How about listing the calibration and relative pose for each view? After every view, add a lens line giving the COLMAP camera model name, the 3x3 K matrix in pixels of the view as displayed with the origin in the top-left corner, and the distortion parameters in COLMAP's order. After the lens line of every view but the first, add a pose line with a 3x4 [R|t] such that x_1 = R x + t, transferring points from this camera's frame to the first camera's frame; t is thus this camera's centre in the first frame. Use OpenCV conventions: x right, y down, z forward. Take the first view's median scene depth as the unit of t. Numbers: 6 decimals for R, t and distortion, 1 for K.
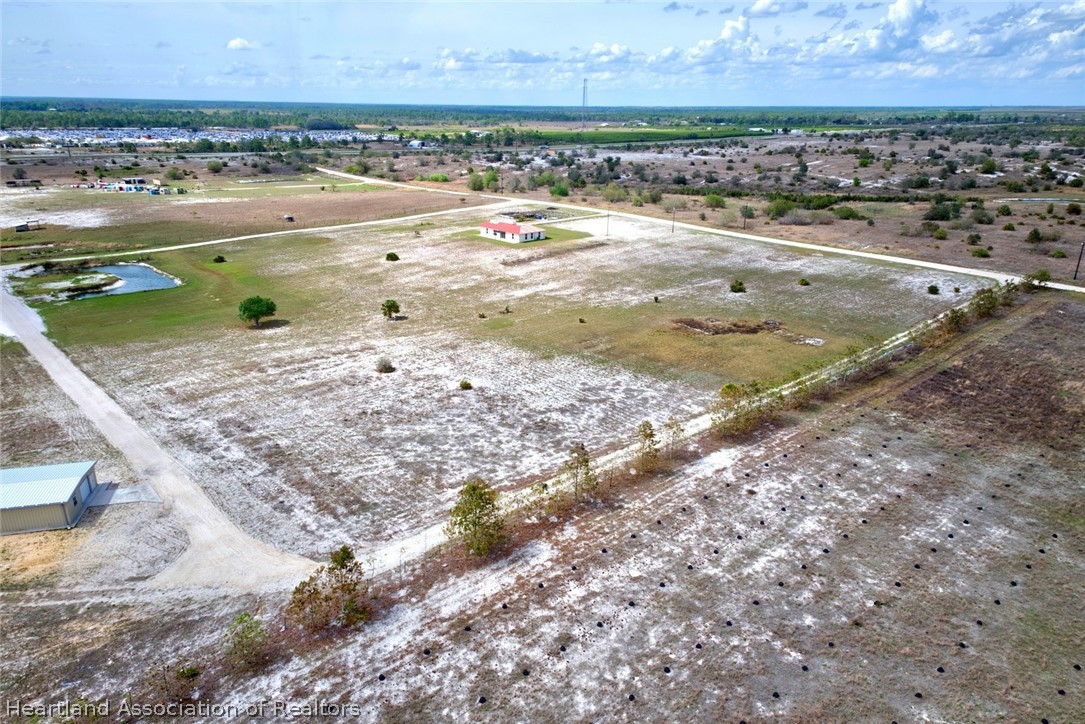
lens RADIAL K [[726.1, 0, 537.9], [0, 726.1, 369.9], [0, 0, 1]] dist [0.064162, -0.030142]
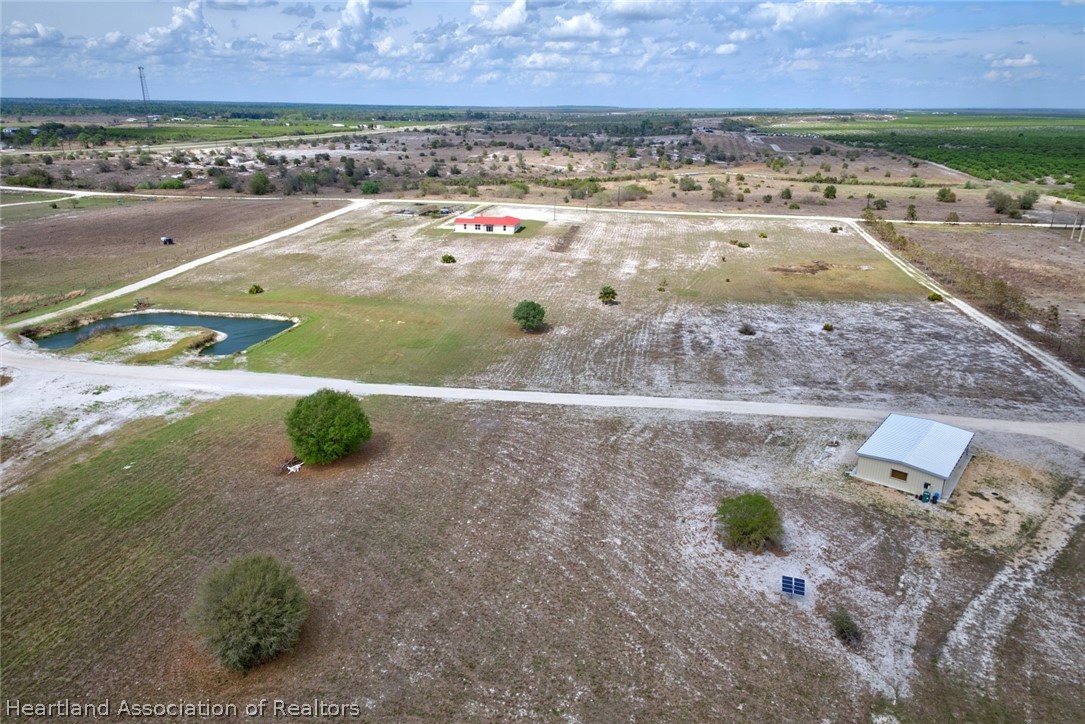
lens RADIAL K [[726.1, 0, 541.6], [0, 726.1, 365.1], [0, 0, 1]] dist [0.064162, -0.030142]
pose [[0.789391, -0.208624, 0.577354, -1.117525], [0.209309, 0.975596, 0.066348, -0.092555], [-0.577106, 0.068471, 0.813794, 0.259505]]
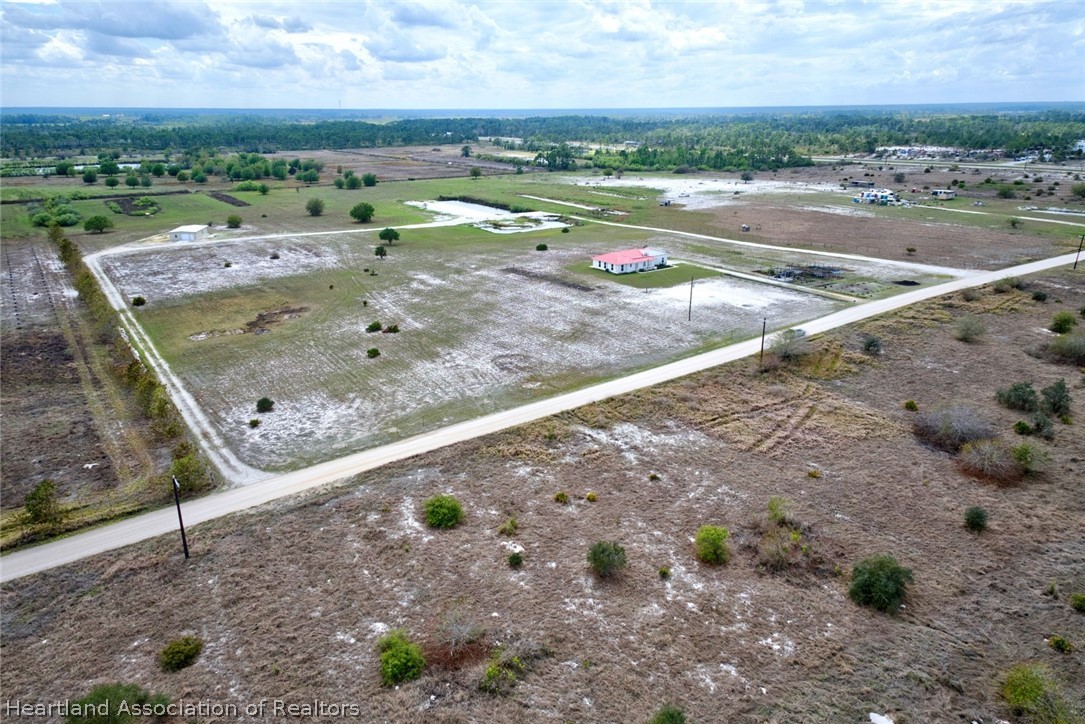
lens RADIAL K [[725.2, 0, 542.4], [0, 725.2, 361.0], [0, 0, 1]] dist [0.038107, 0.000504]
pose [[-0.112410, 0.316428, -0.941933, 1.573289], [-0.339167, 0.878792, 0.335692, -0.633905], [0.933986, 0.357208, 0.008537, 1.712223]]
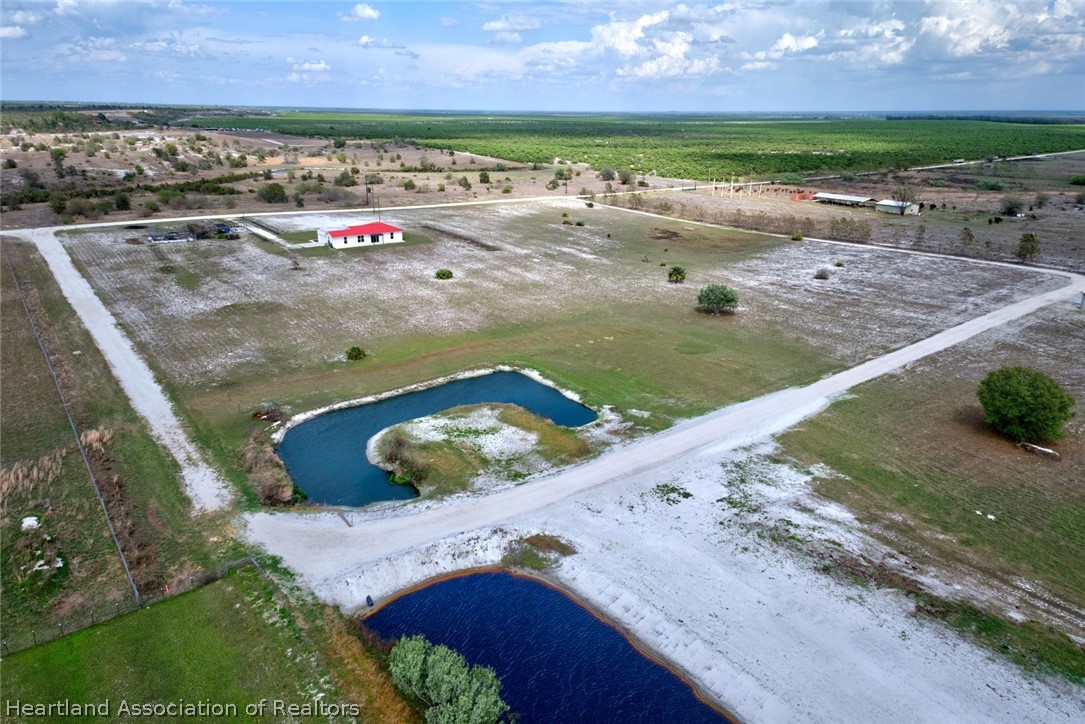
lens RADIAL K [[726.1, 0, 537.9], [0, 726.1, 353.7], [0, 0, 1]] dist [0.064162, -0.030142]
pose [[0.081344, -0.326502, 0.941690, -1.585100], [0.333306, 0.899335, 0.283026, -0.437258], [-0.939303, 0.290848, 0.181980, 1.277115]]
